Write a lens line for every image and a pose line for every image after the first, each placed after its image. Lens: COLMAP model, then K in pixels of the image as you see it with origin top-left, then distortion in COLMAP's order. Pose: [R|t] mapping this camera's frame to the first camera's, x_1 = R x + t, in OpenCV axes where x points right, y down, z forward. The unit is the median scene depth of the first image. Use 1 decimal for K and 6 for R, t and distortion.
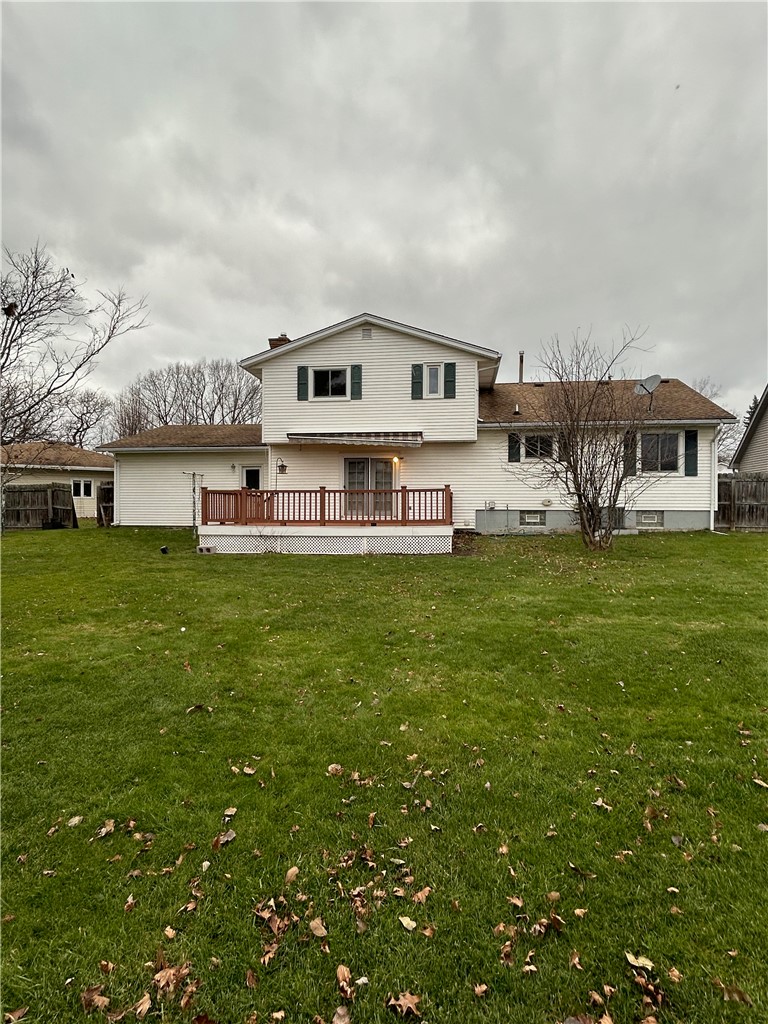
lens RADIAL K [[549.4, 0, 386.9], [0, 549.4, 508.1], [0, 0, 1]] dist [0.016804, 0.001459]
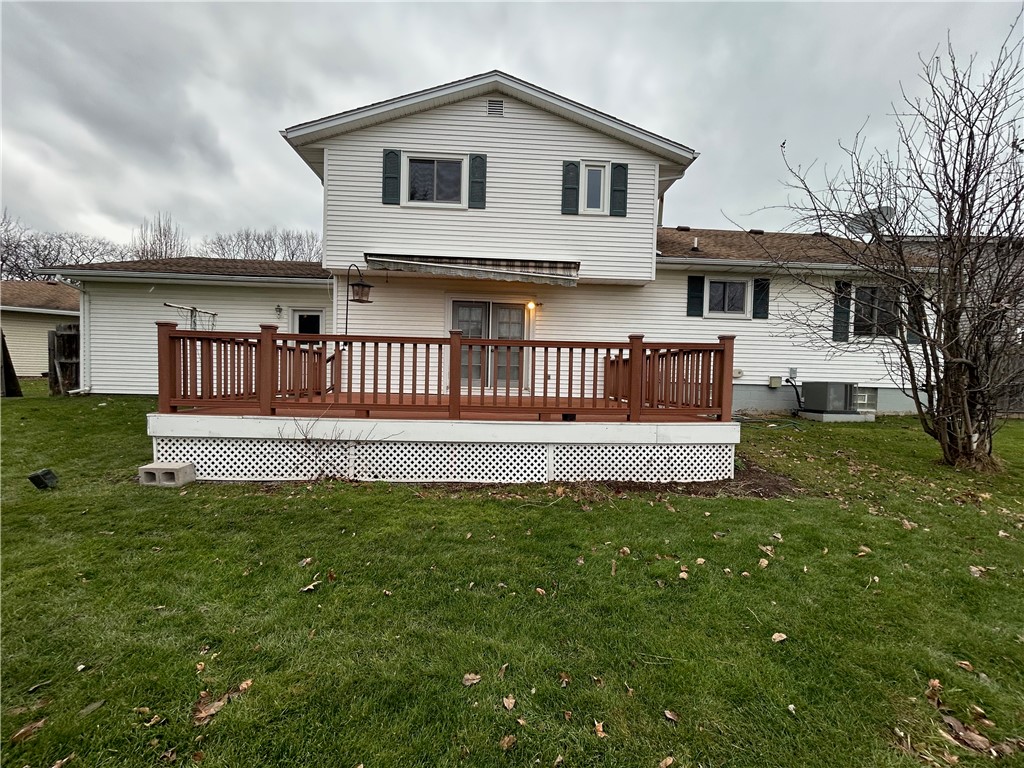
lens RADIAL K [[413.8, 0, 507.8], [0, 413.8, 383.6], [0, 0, 1]] dist [0.000094, 0.000079]
pose [[0.983781, 0.017859, 0.178482, -0.103910], [-0.023028, 0.999372, 0.026933, -0.004955], [-0.177889, -0.030607, 0.983575, 0.509210]]
